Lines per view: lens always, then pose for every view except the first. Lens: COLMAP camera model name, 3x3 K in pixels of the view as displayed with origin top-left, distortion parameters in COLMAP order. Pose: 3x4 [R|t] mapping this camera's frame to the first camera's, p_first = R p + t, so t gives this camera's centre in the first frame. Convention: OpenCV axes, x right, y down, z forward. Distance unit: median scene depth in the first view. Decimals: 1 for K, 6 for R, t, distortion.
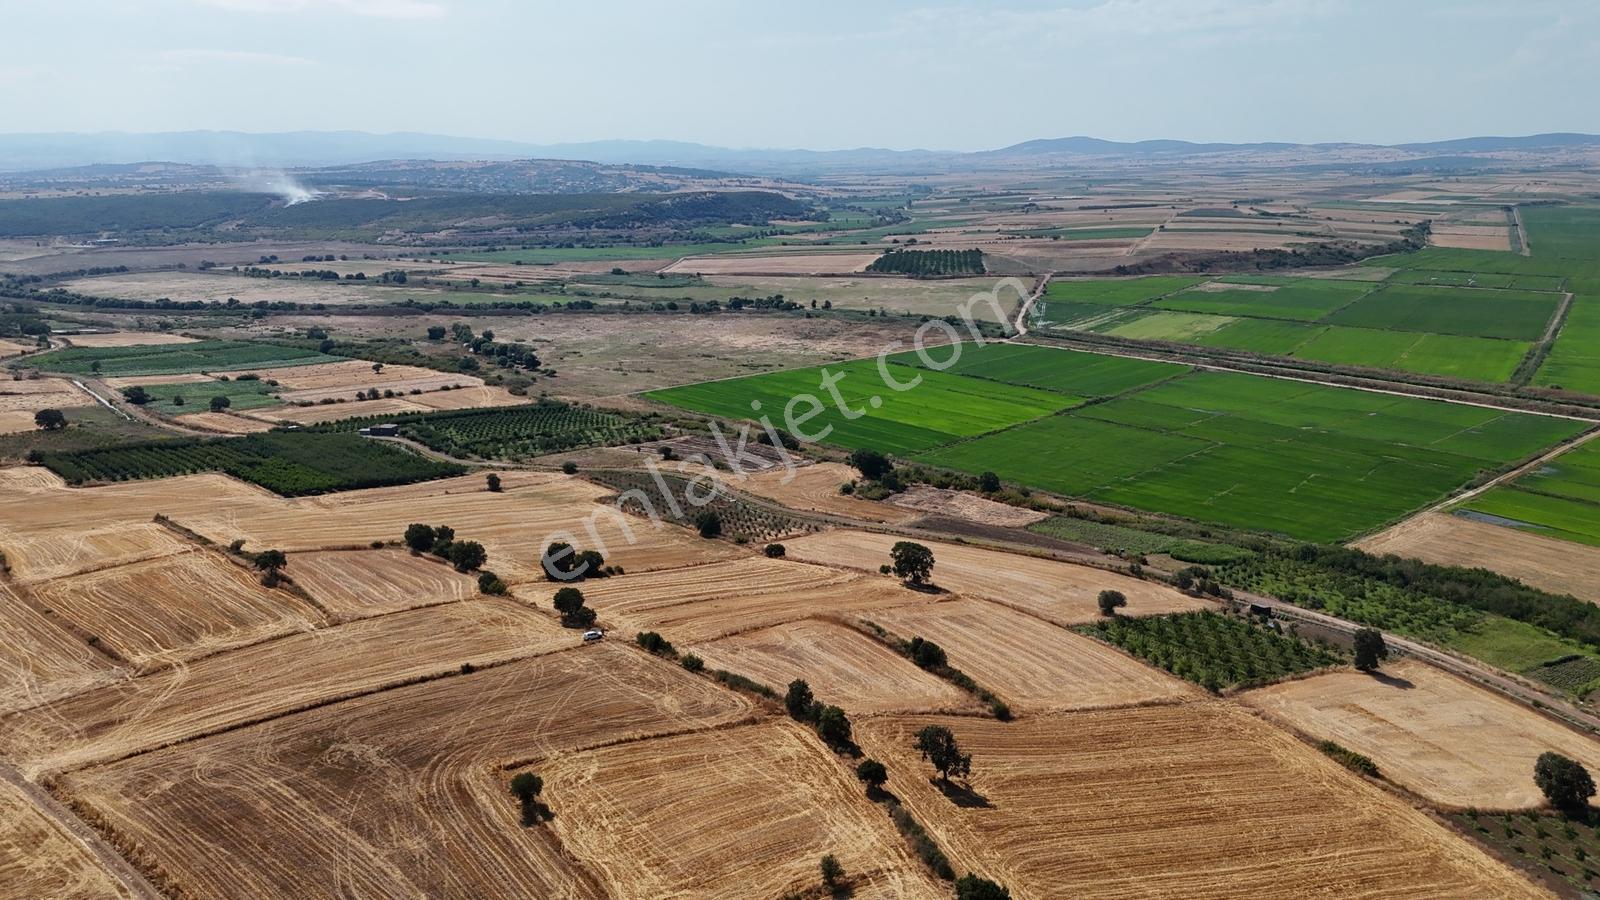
lens RADIAL K [[1175.3, 0, 806.7], [0, 1175.3, 458.6], [0, 0, 1]] dist [0.081271, -0.083553]
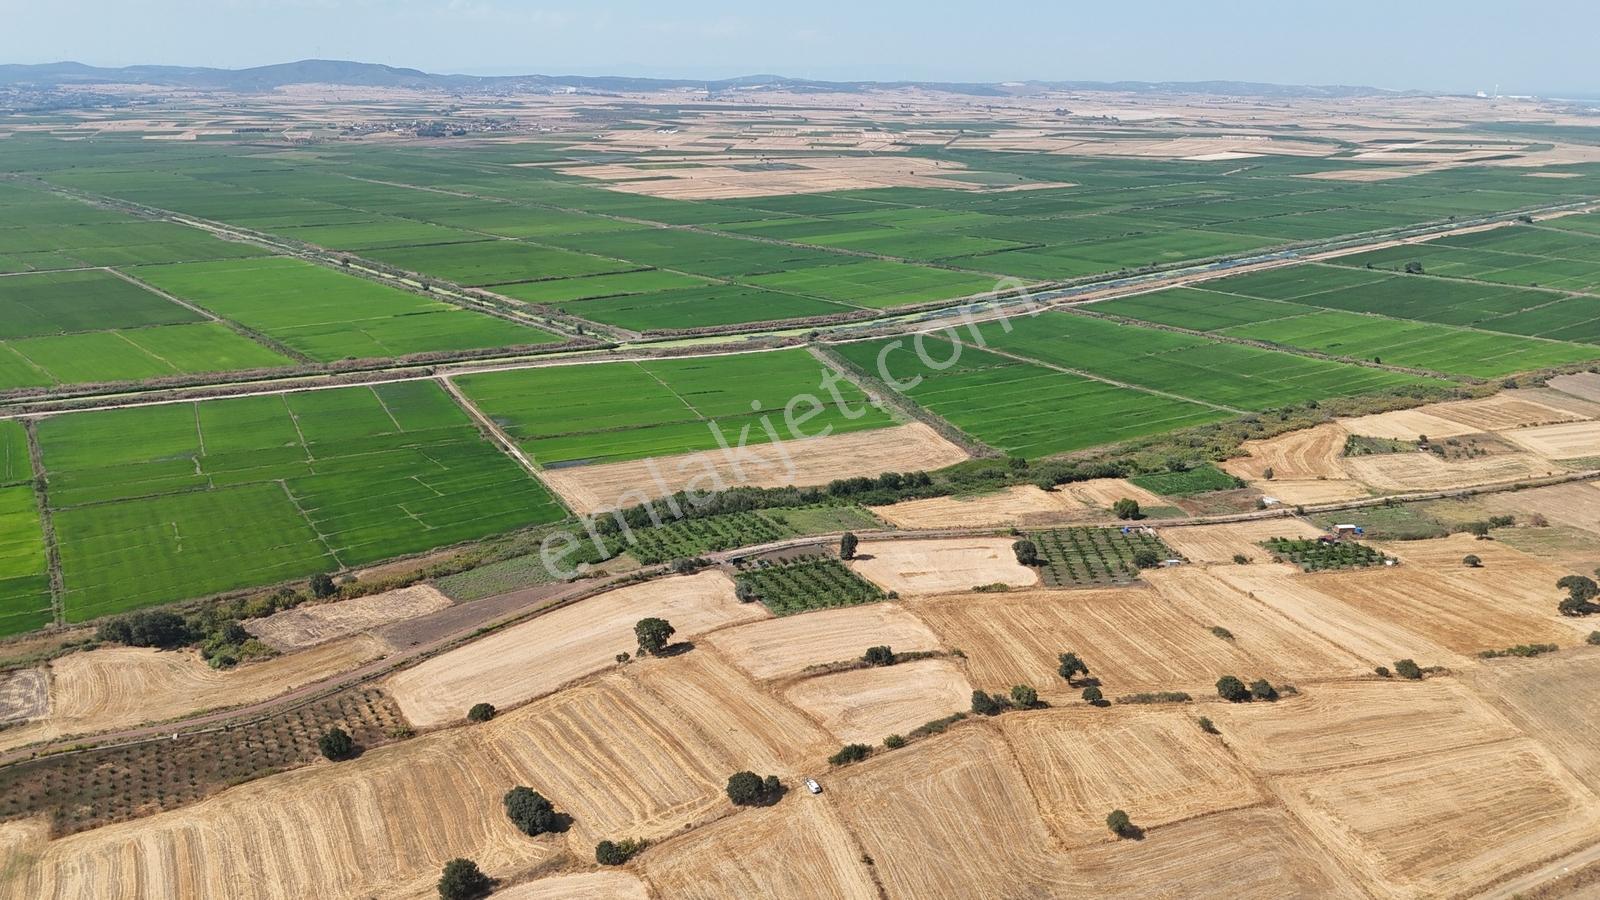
lens RADIAL K [[1175.3, 0, 806.9], [0, 1175.3, 461.6], [0, 0, 1]] dist [0.081271, -0.083553]
pose [[0.226979, -0.289286, 0.929943, -0.644881], [0.232204, 0.943403, 0.236797, -0.220125], [-0.945813, 0.162188, 0.281306, 0.410116]]
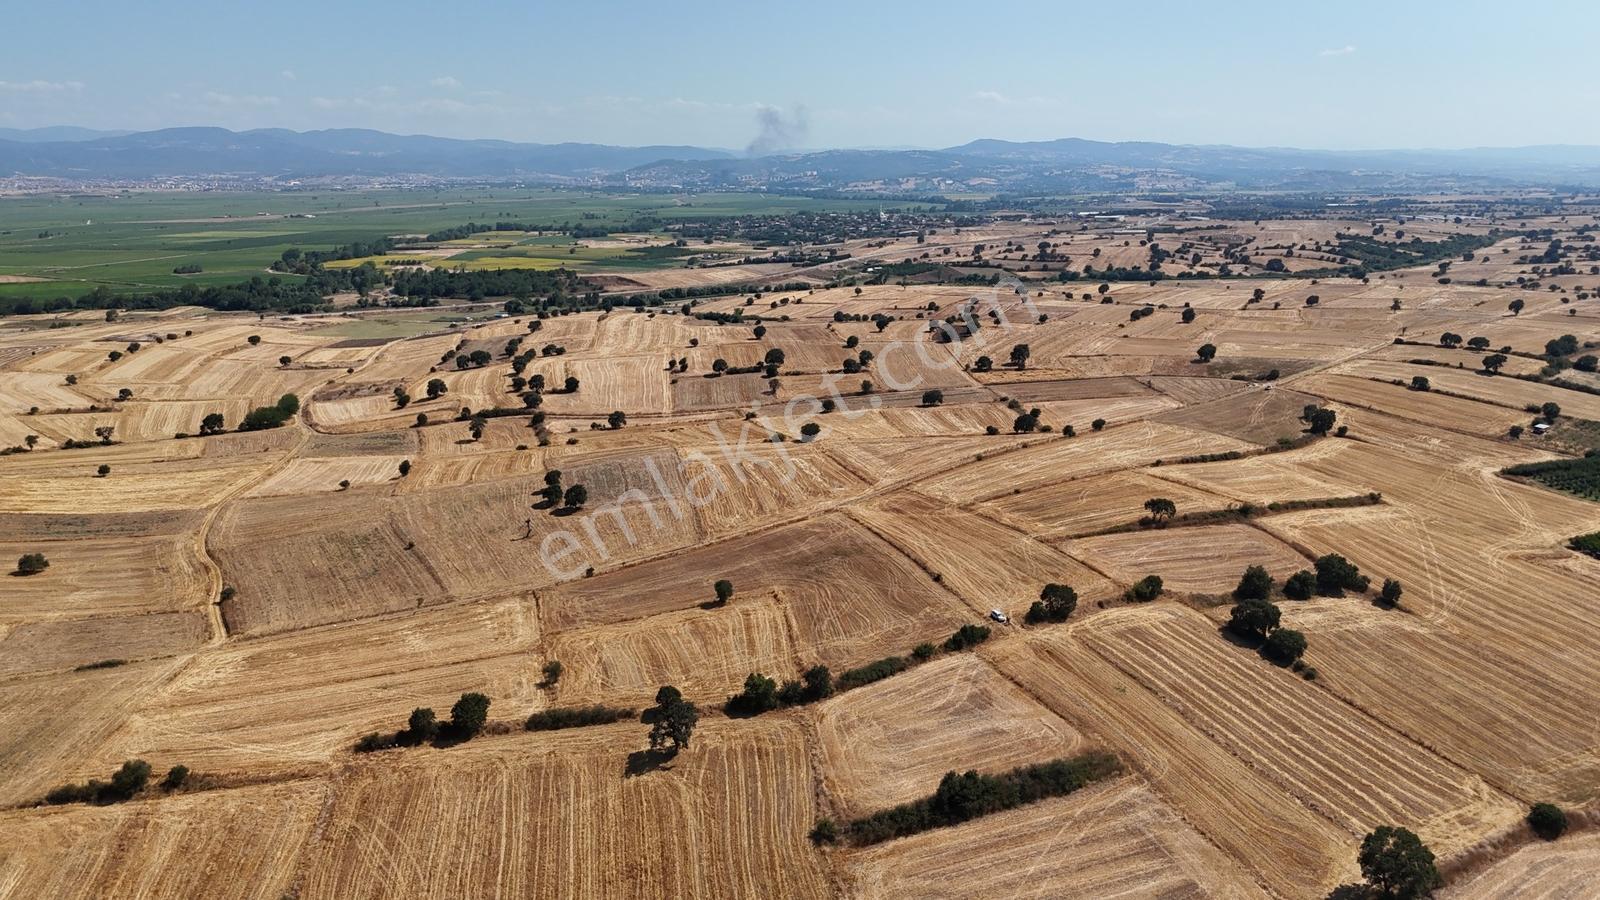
lens RADIAL K [[1175.3, 0, 805.7], [0, 1175.3, 462.0], [0, 0, 1]] dist [0.081271, -0.083553]
pose [[-0.214875, 0.249953, -0.944115, 0.499677], [-0.240043, 0.923525, 0.299134, -0.153940], [0.946683, 0.290904, -0.138443, 0.575159]]
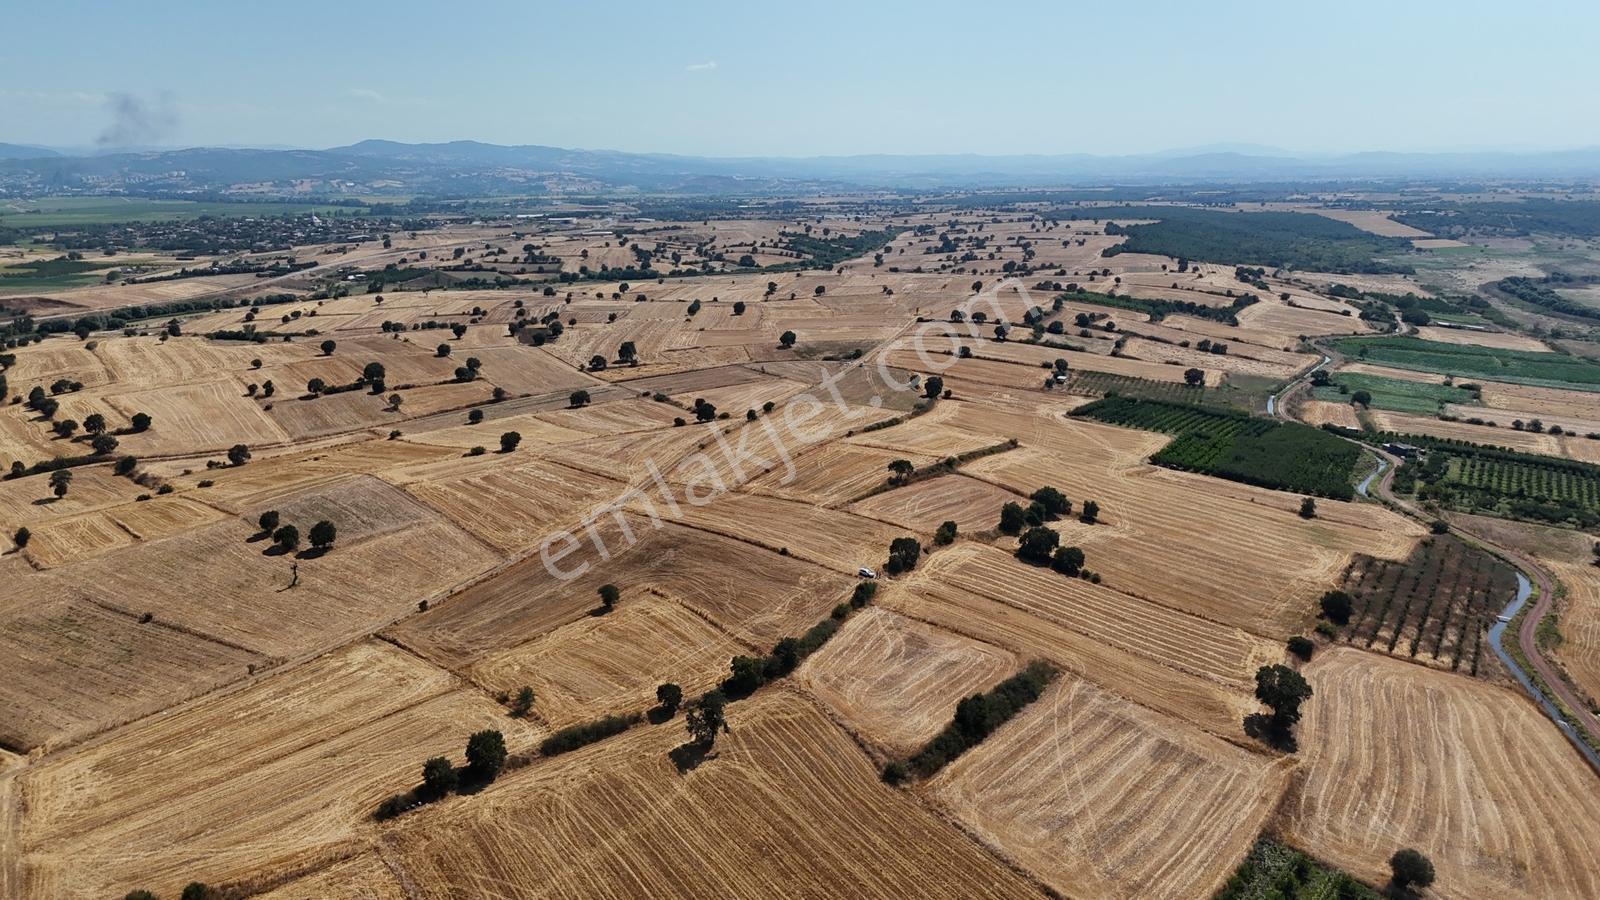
lens RADIAL K [[1175.3, 0, 805.6], [0, 1175.3, 462.0], [0, 0, 1]] dist [0.081271, -0.083553]
pose [[0.270370, 0.244270, -0.931253, 0.528052], [-0.241915, 0.953481, 0.179865, -0.092523], [0.931868, 0.176654, 0.316885, 0.336802]]
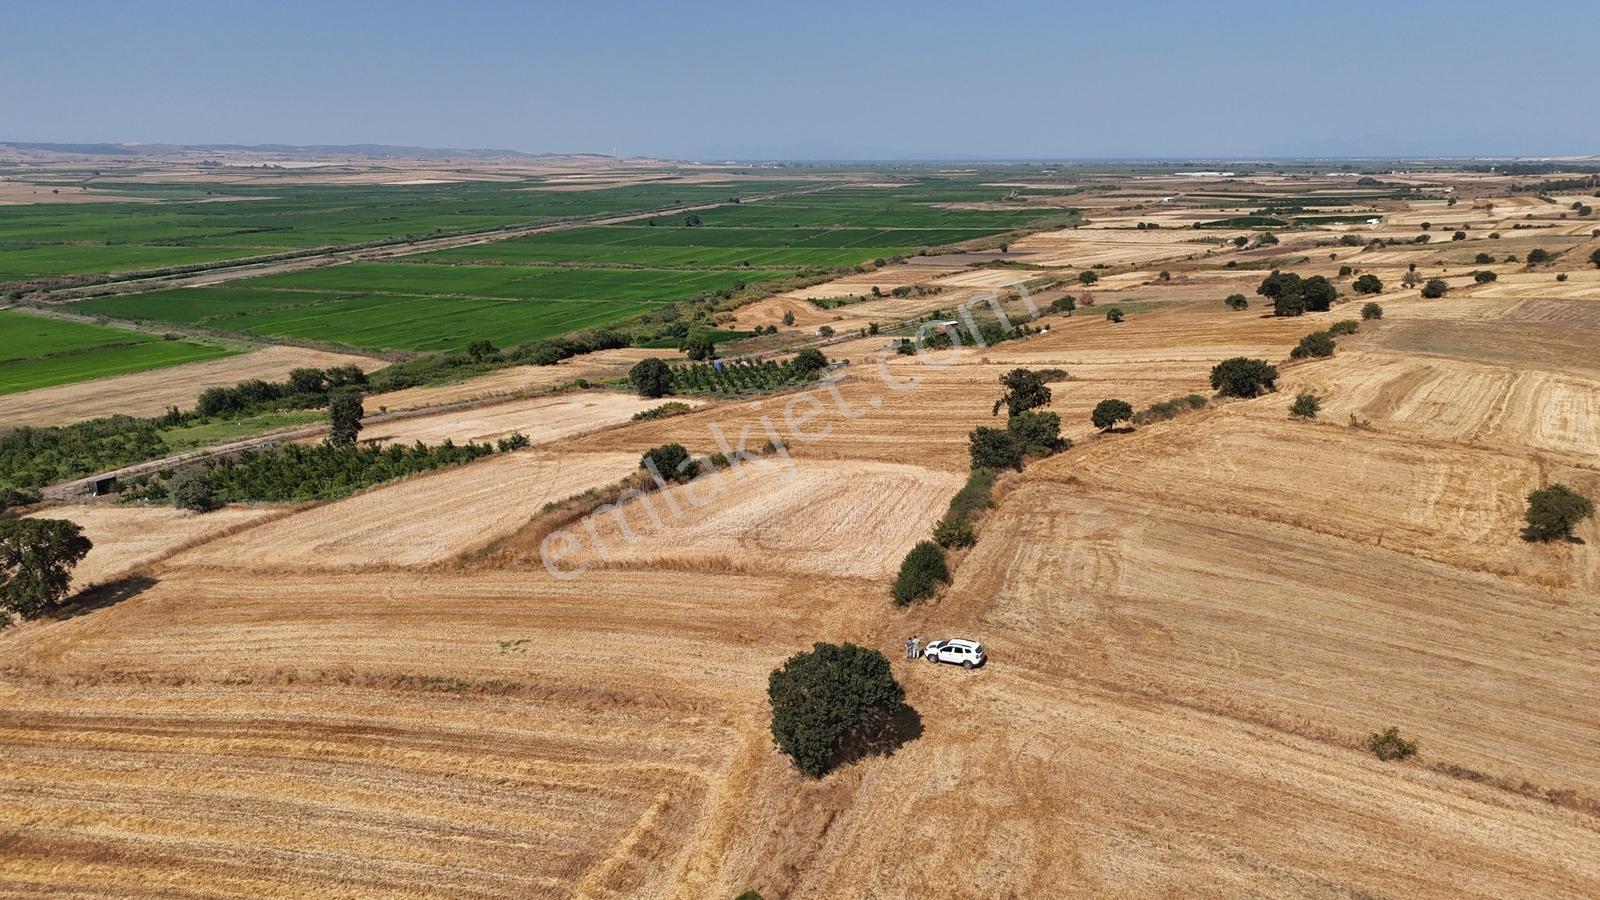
lens RADIAL K [[1175.3, 0, 807.6], [0, 1175.3, 465.0], [0, 0, 1]] dist [0.081271, -0.083553]
pose [[-0.423414, -0.221118, 0.878537, -0.268730], [0.234111, 0.910110, 0.341895, -0.011268], [-0.875164, 0.350439, -0.333587, 0.687497]]
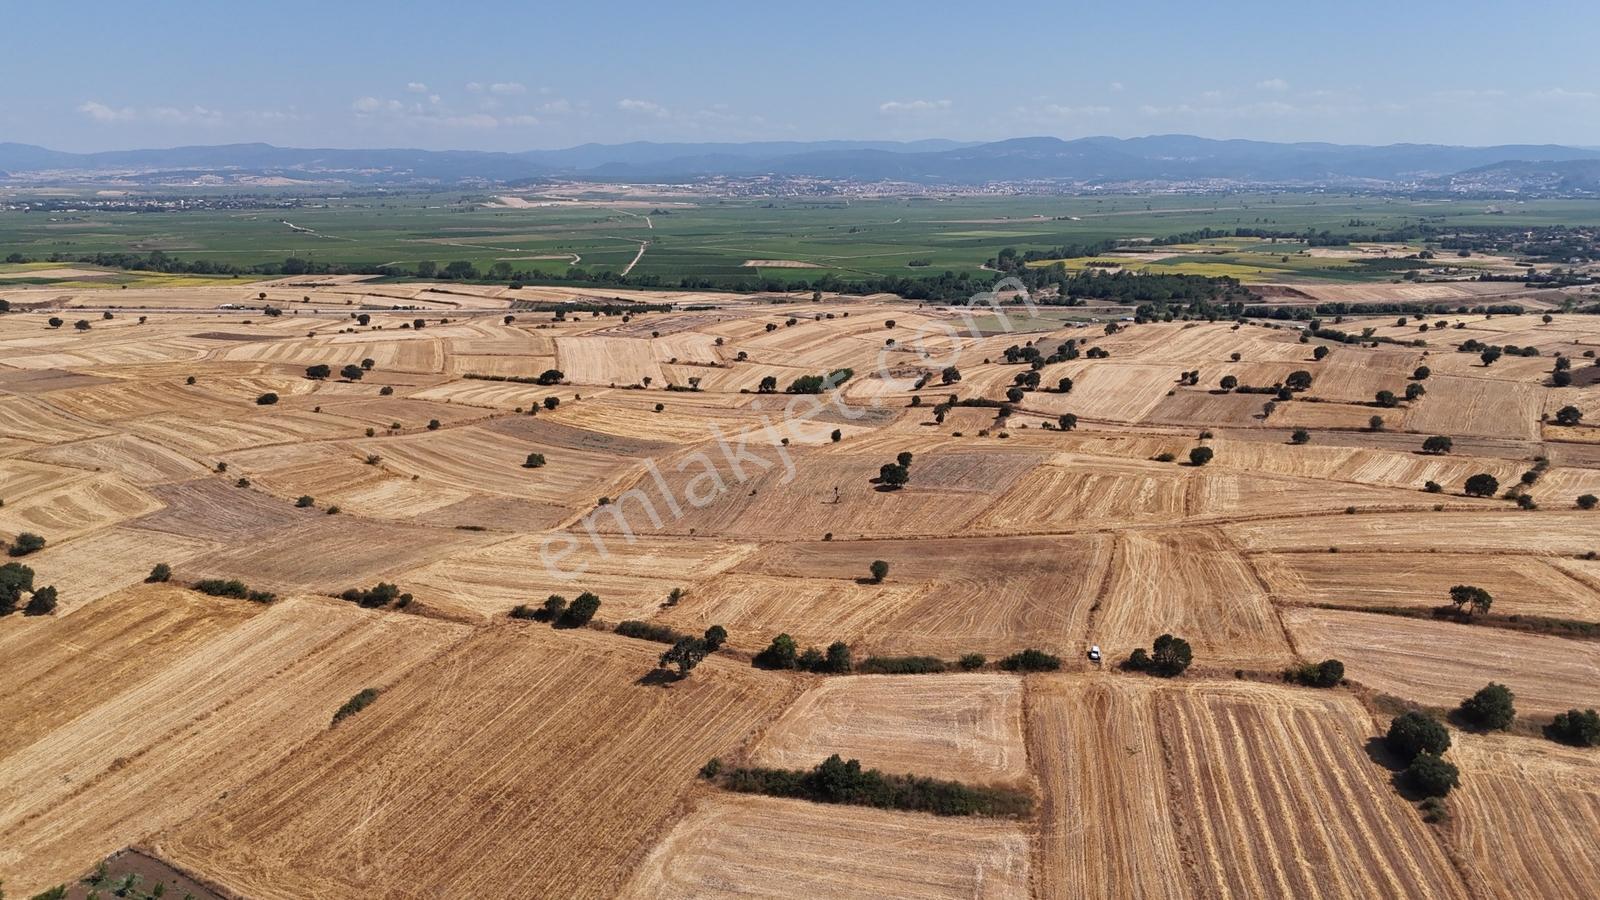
lens RADIAL K [[1175.3, 0, 804.2], [0, 1175.3, 459.4], [0, 0, 1]] dist [0.081271, -0.083553]
pose [[-0.761233, 0.165083, -0.627114, 0.366551], [-0.154485, 0.893047, 0.422612, -0.230451], [0.629808, 0.418586, -0.654314, 0.871423]]
